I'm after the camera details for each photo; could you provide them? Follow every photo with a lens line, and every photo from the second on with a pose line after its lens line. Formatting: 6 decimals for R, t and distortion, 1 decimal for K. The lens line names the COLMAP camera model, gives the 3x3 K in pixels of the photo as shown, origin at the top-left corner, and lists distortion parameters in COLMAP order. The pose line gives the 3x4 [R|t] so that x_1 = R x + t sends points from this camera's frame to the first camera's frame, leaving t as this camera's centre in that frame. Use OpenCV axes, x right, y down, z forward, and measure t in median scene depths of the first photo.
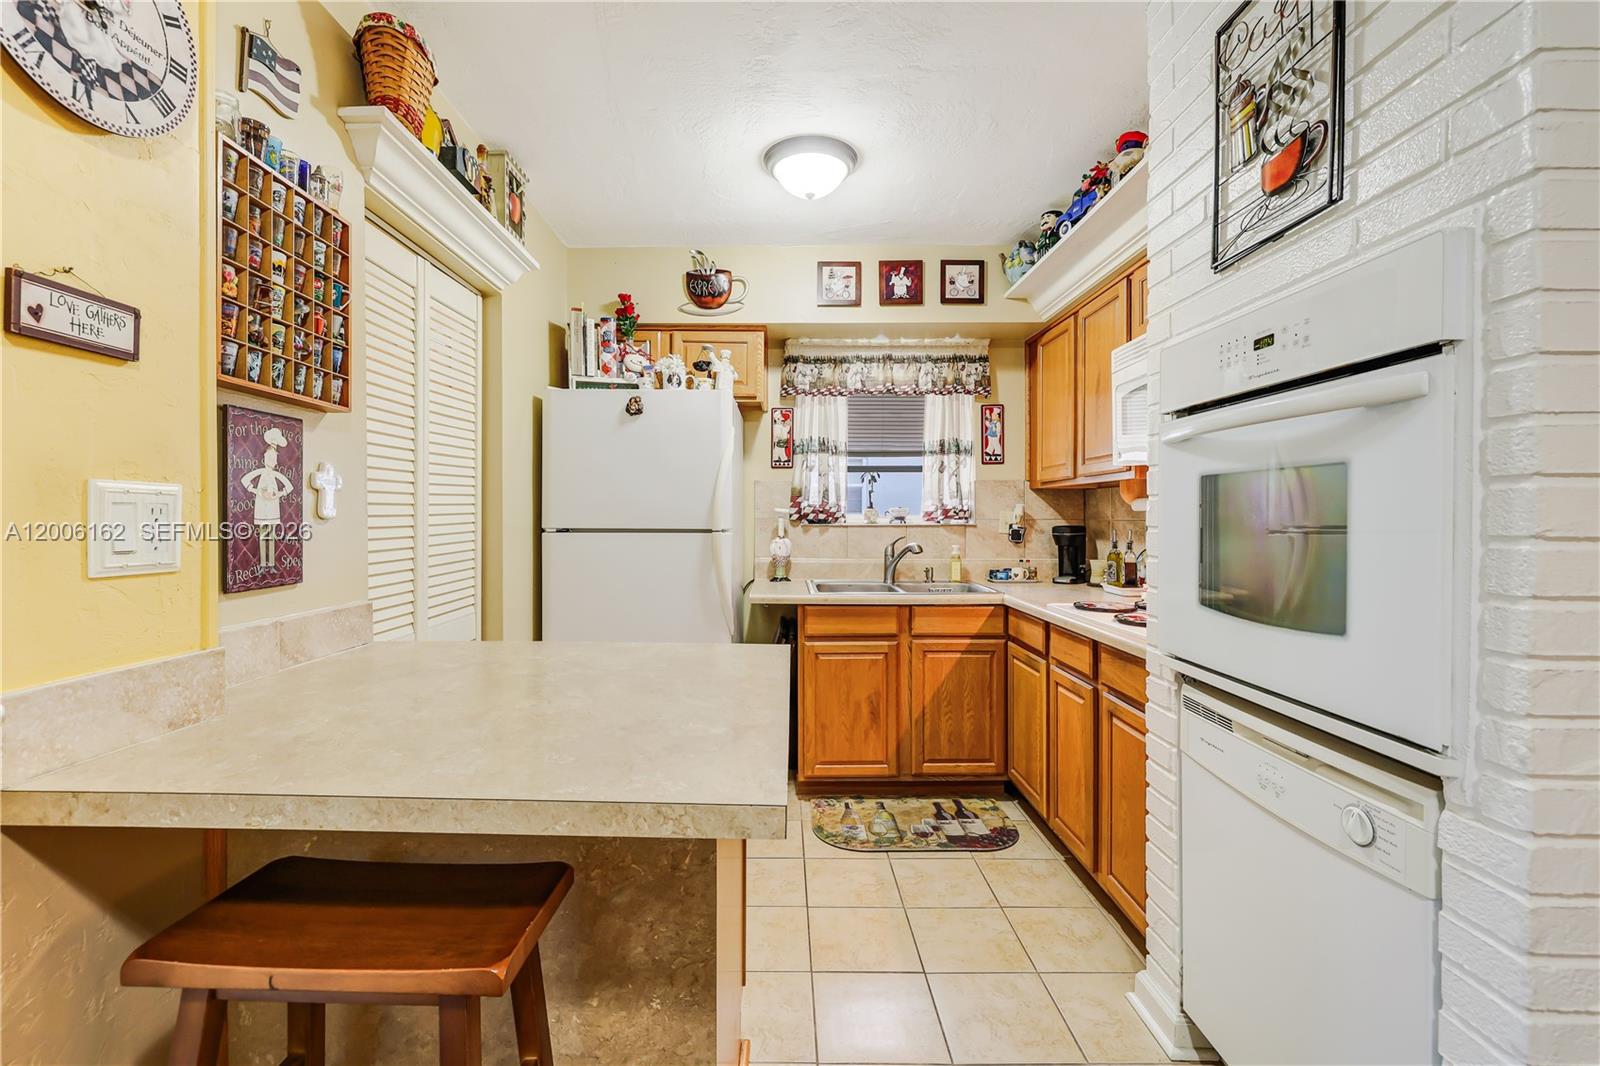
lens RADIAL K [[675.8, 0, 796.5], [0, 675.8, 522.5], [0, 0, 1]] dist [-0.000499, -0.000345]
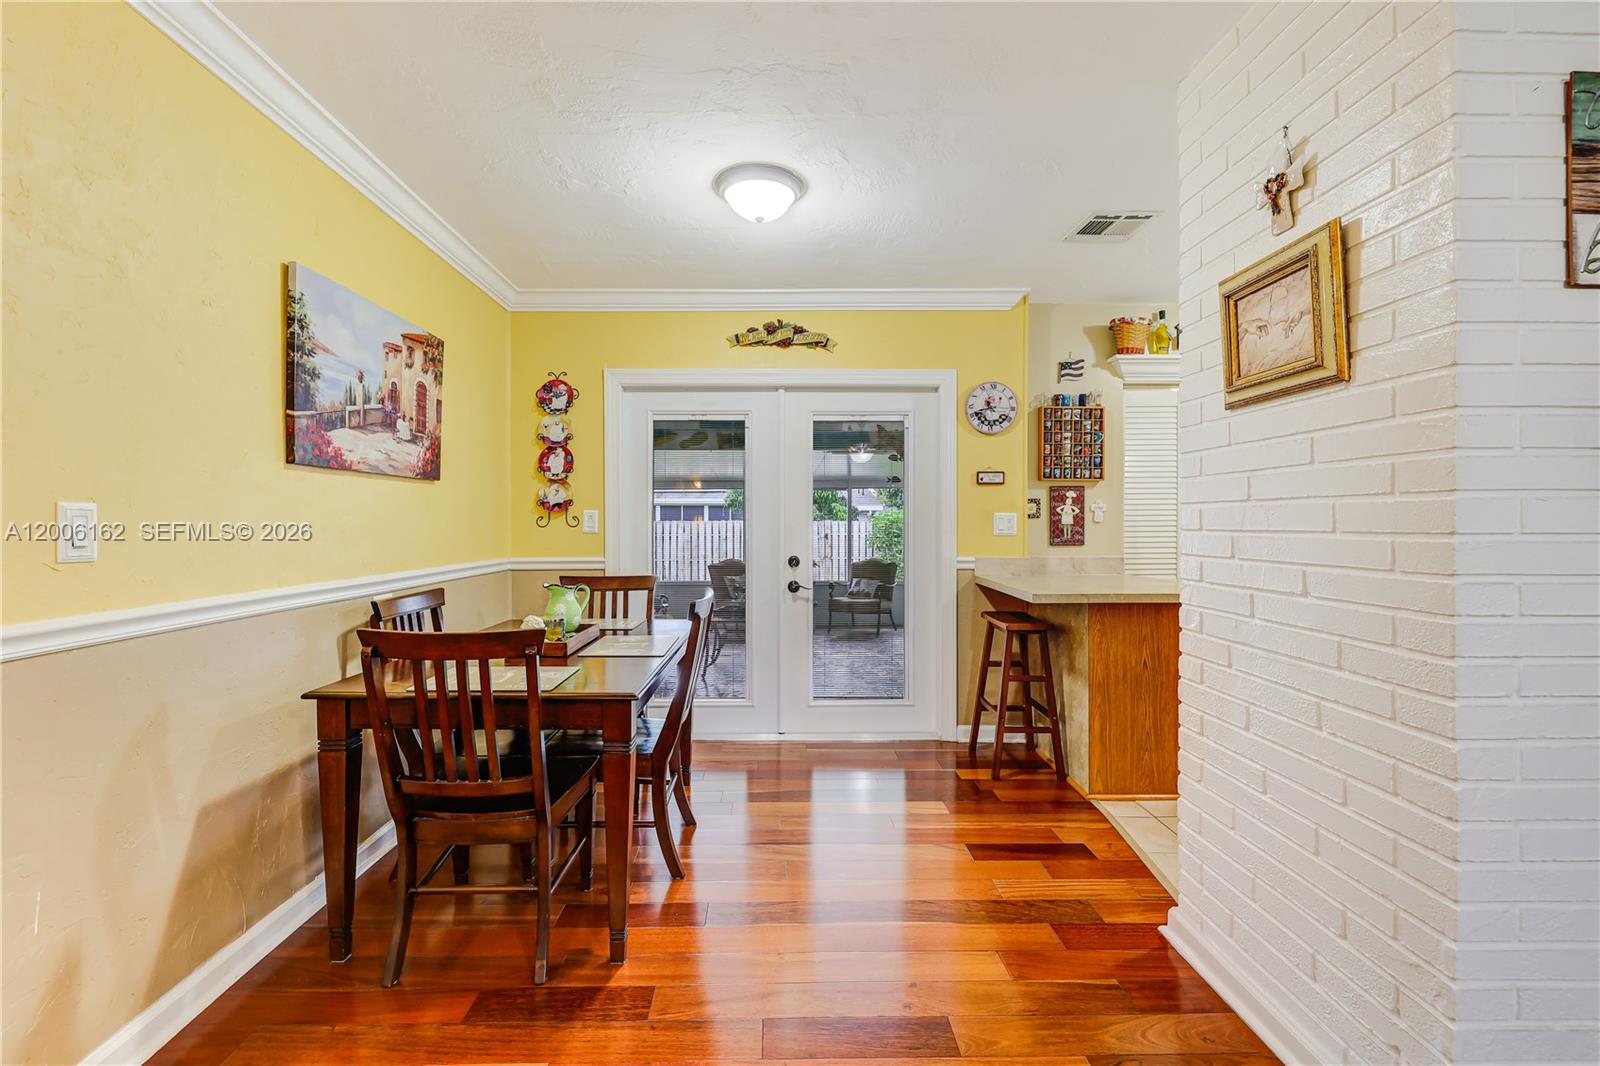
lens RADIAL K [[675.8, 0, 796.8], [0, 675.8, 527.6], [0, 0, 1]] dist [-0.000499, -0.000345]
pose [[0.011843, -0.003355, -0.999924, 2.147470], [-0.006515, 0.999973, -0.003432, 0.036611], [0.999909, 0.006556, 0.011821, -0.223302]]
